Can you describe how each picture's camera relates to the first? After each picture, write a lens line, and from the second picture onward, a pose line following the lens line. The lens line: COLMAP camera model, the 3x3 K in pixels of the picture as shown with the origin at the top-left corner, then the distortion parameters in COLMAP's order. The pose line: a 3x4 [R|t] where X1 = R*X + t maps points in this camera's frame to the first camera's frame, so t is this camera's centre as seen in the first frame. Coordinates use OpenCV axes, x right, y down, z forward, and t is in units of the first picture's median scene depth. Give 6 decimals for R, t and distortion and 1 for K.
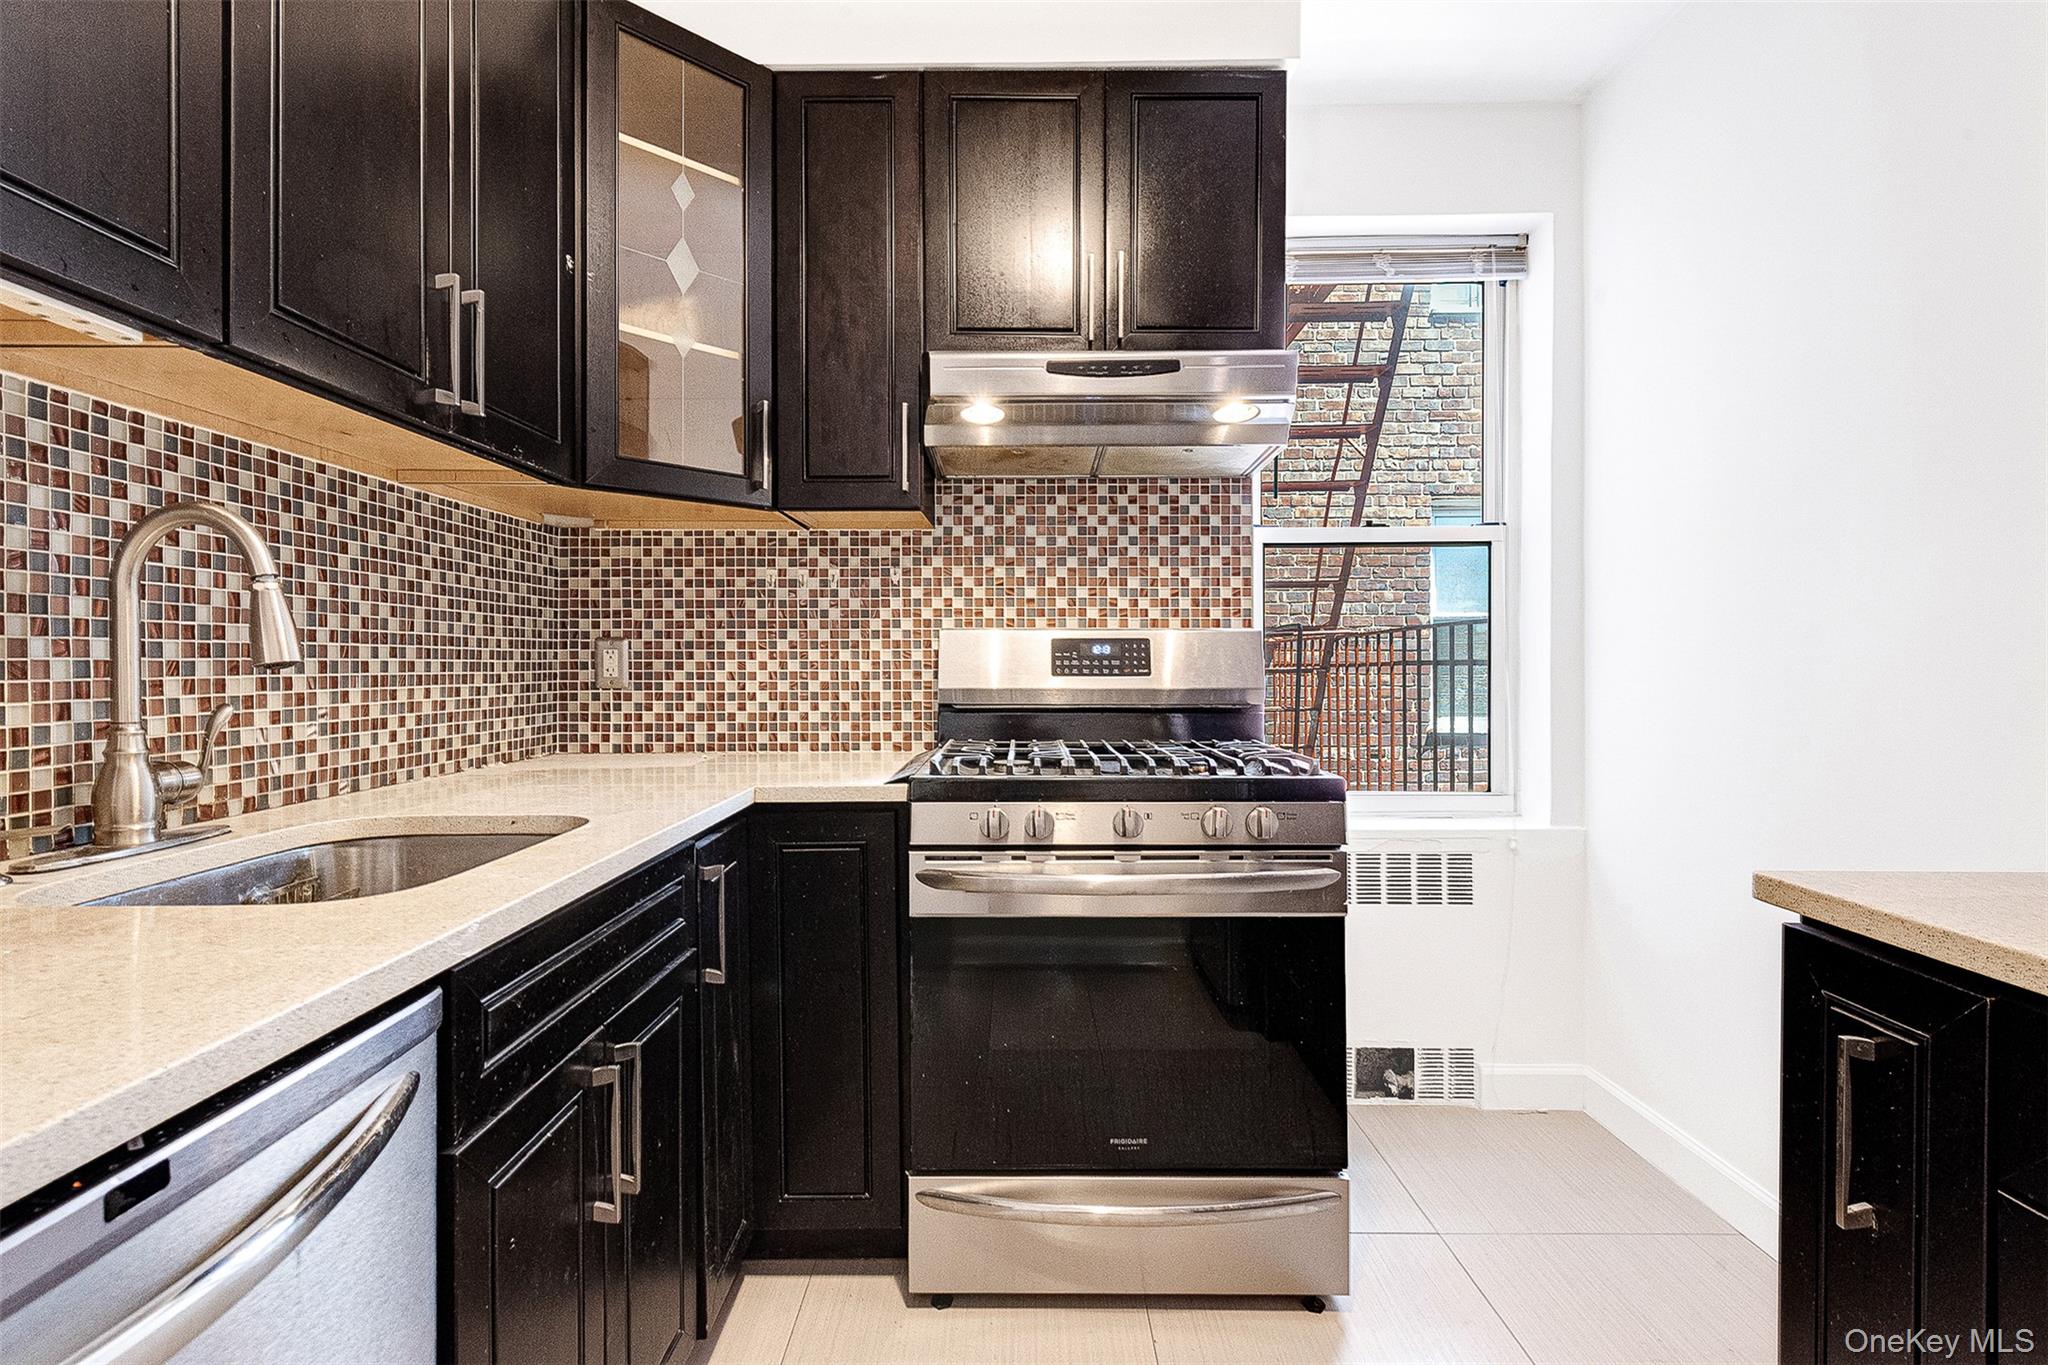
lens RADIAL K [[978.8, 0, 1013.5], [0, 978.8, 670.8], [0, 0, 1]] dist [0.023358, -0.011512]
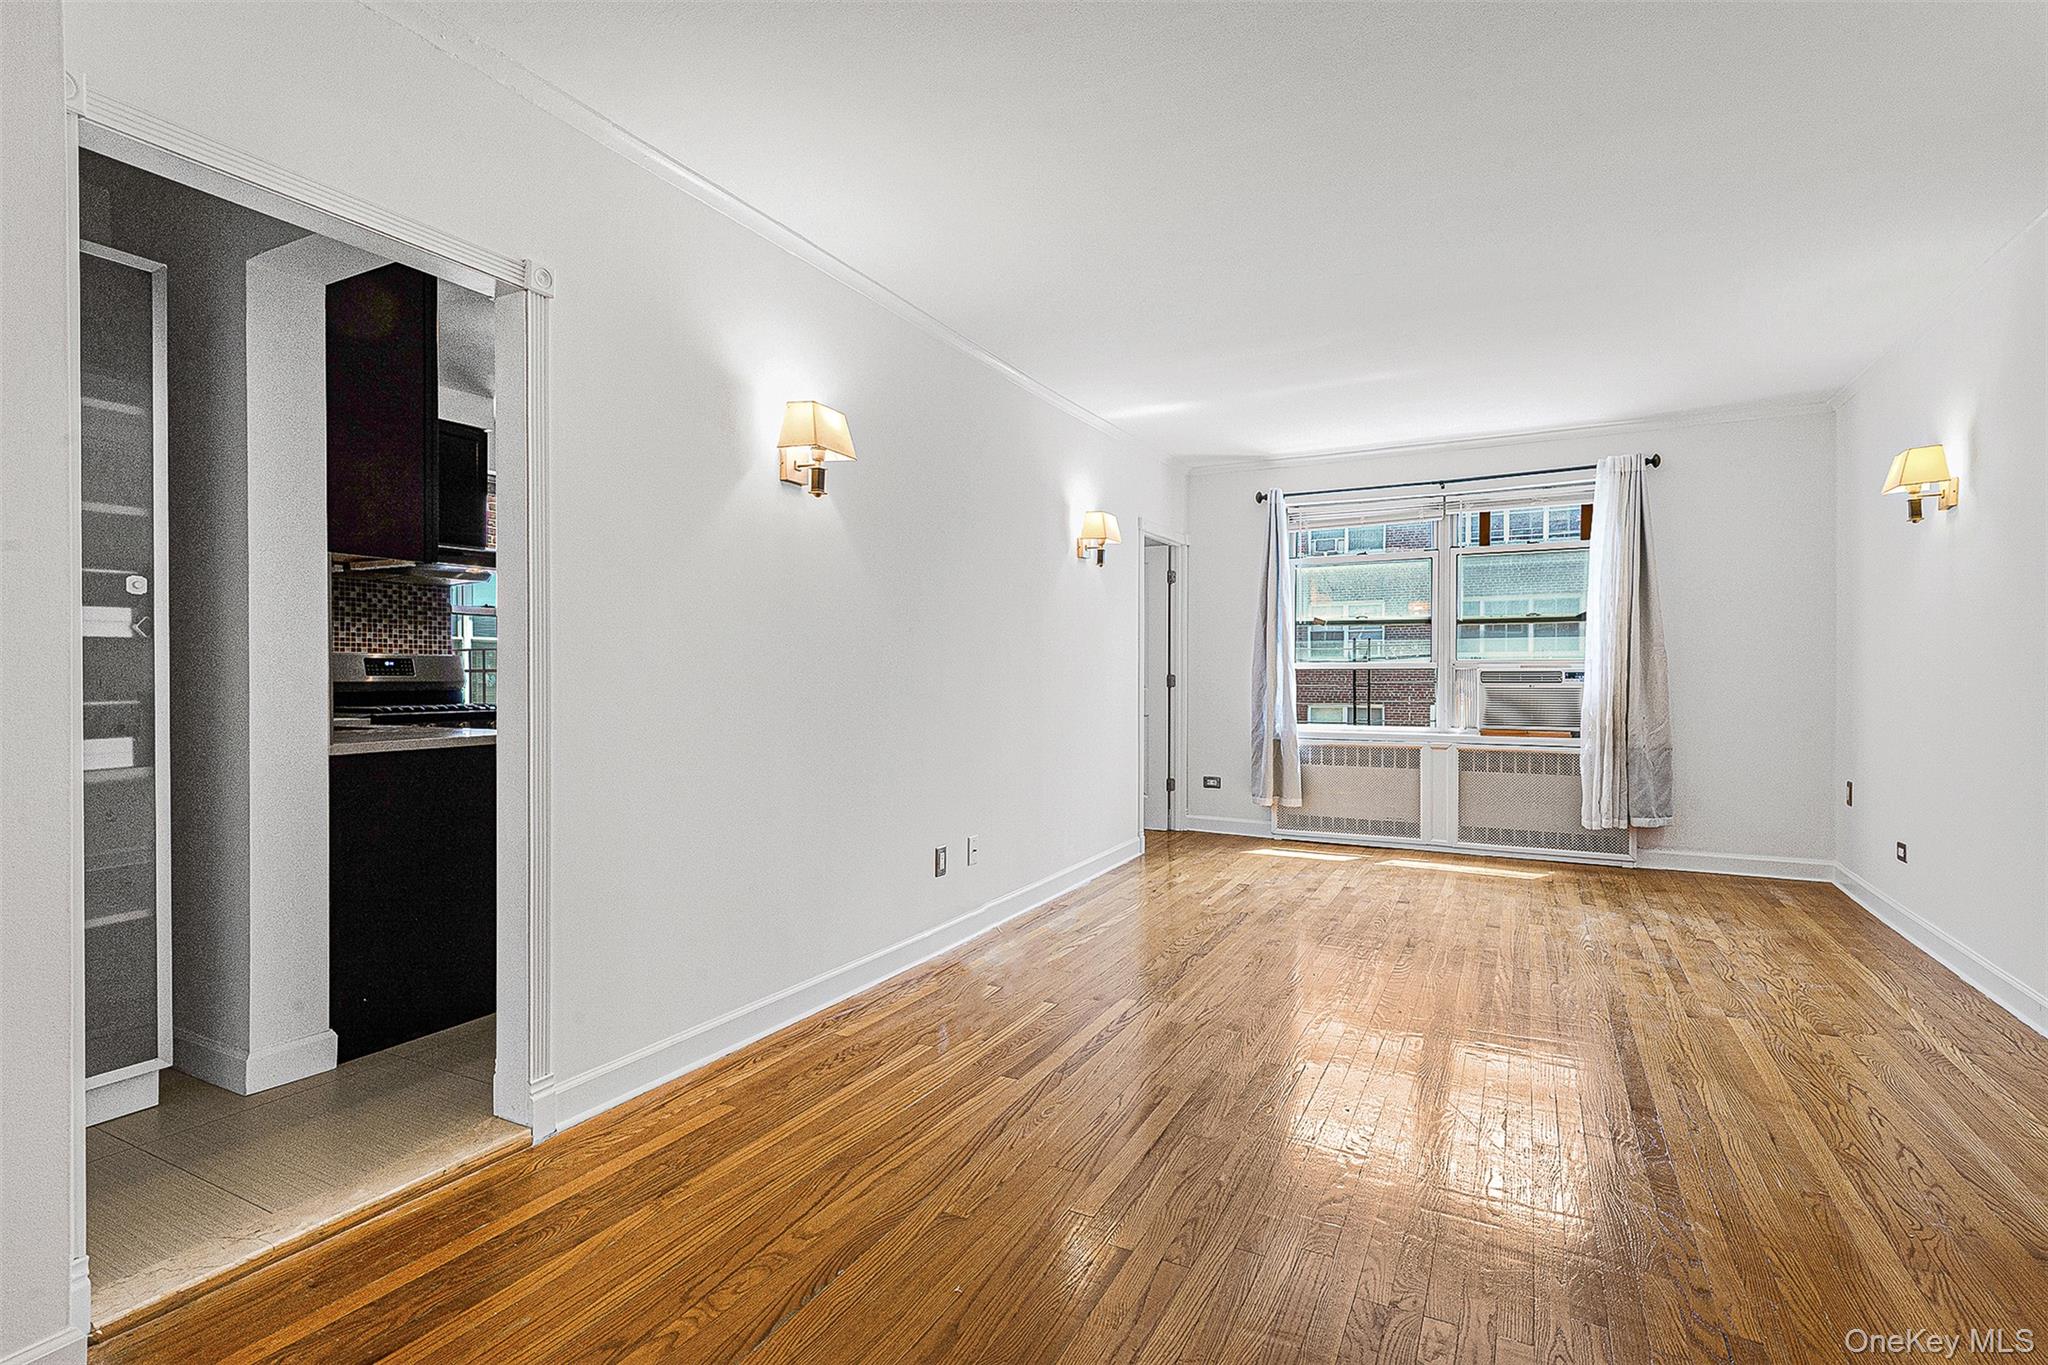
lens RADIAL K [[986.2, 0, 1011.2], [0, 986.2, 684.3], [0, 0, 1]] dist [0.022306, -0.006830]
pose [[0.481512, -0.005102, 0.876425, -1.097025], [0.004437, 0.999984, 0.003384, 0.018545], [-0.876428, 0.002259, 0.481527, -1.149192]]
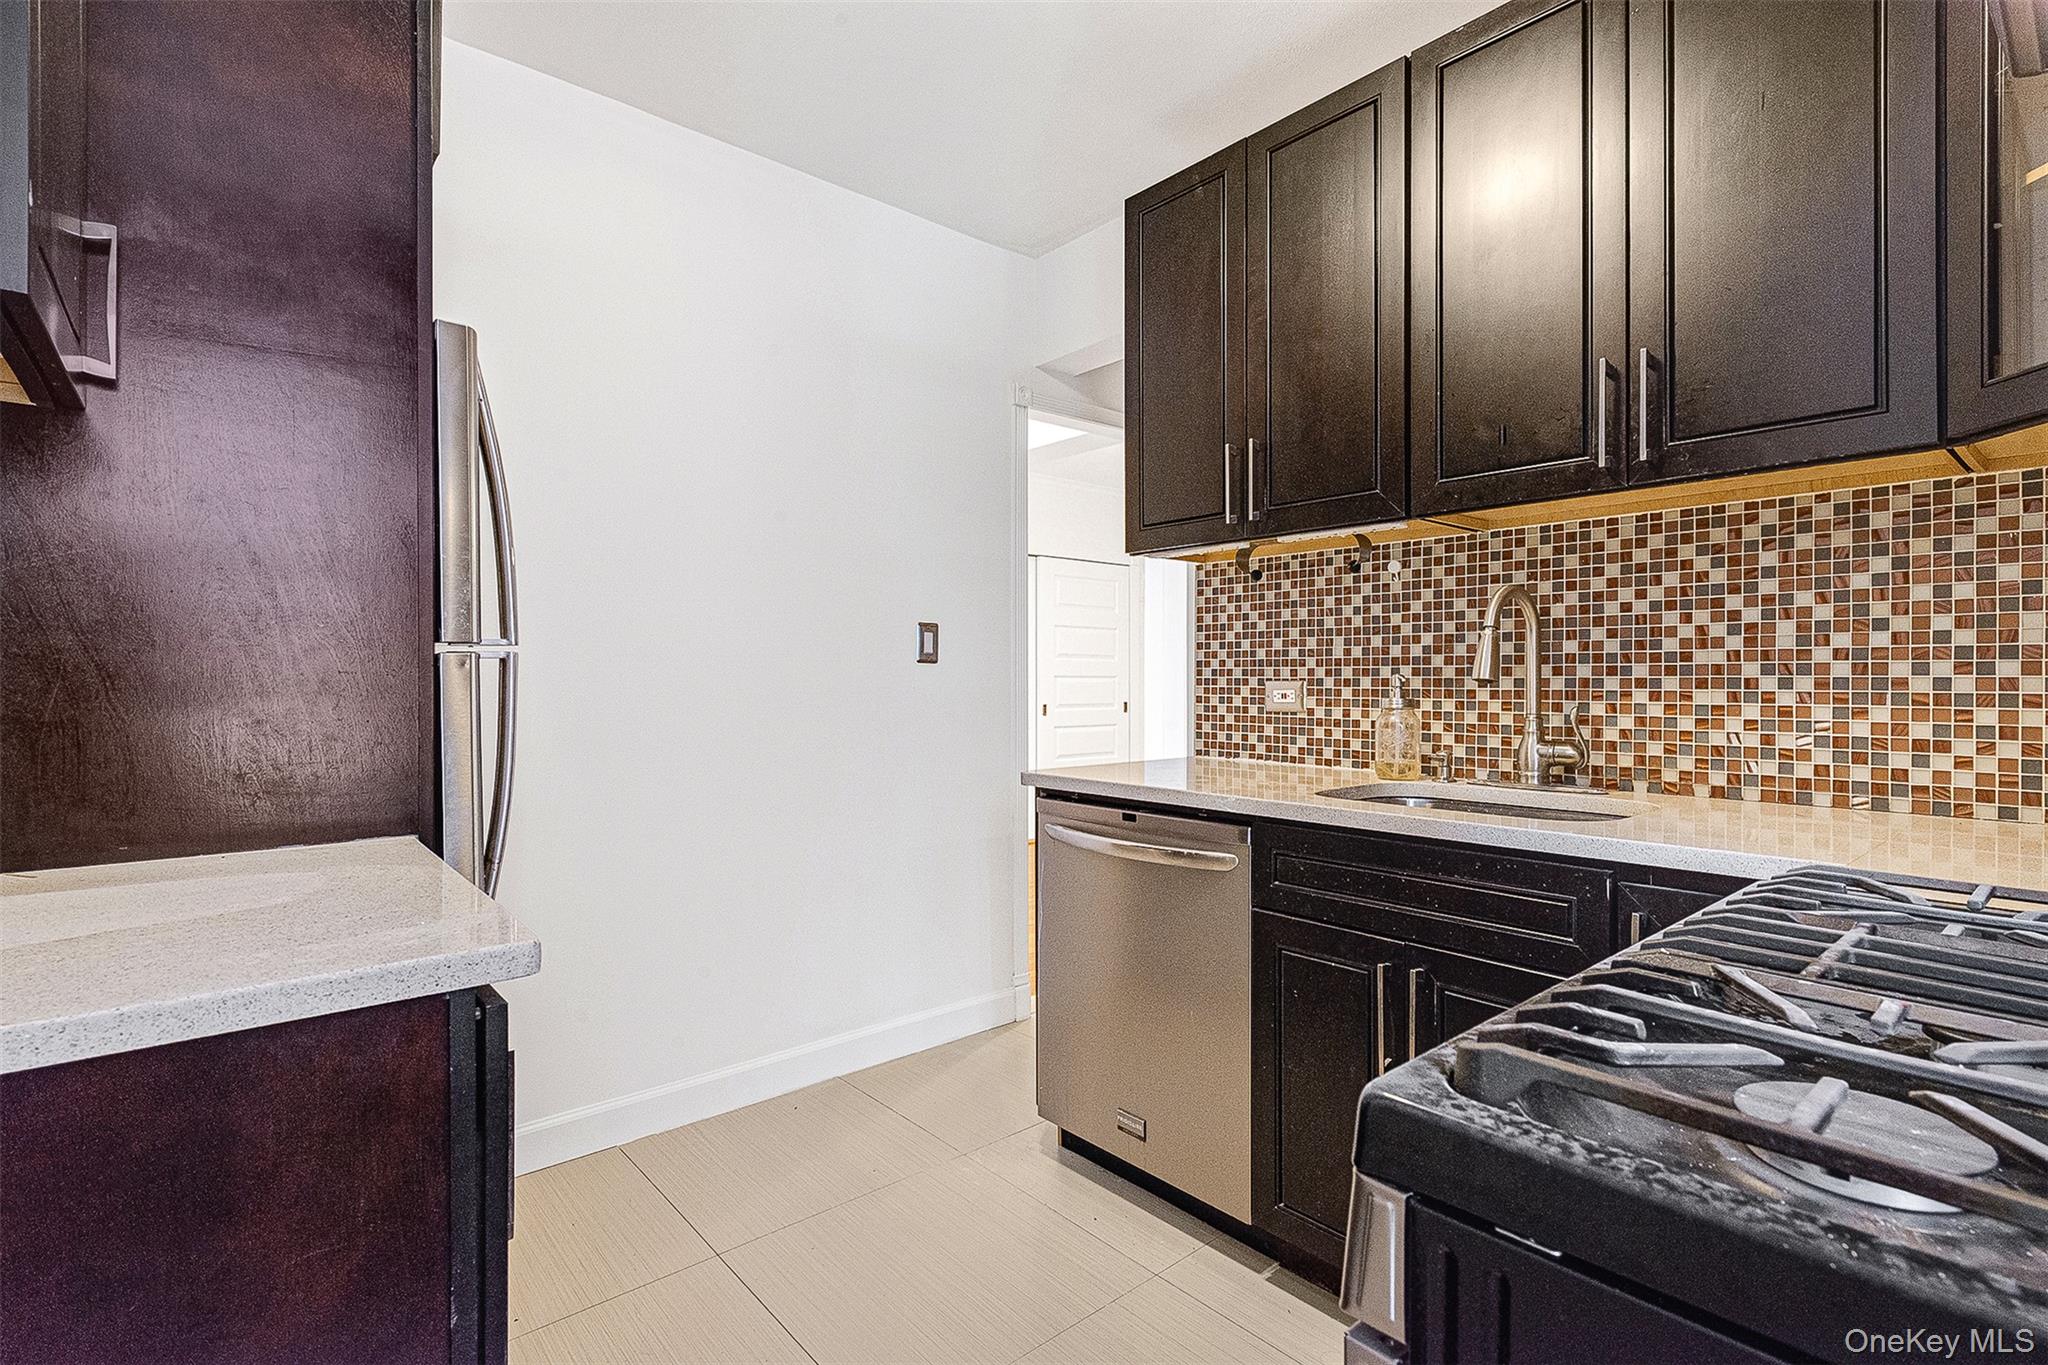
lens RADIAL K [[978.8, 0, 998.7], [0, 978.8, 678.6], [0, 0, 1]] dist [0.023358, -0.011512]
pose [[-0.773587, 0.000769, -0.633690, 0.447206], [-0.005370, 0.999955, 0.007768, -0.008537], [0.633667, 0.009413, -0.773548, 0.844236]]
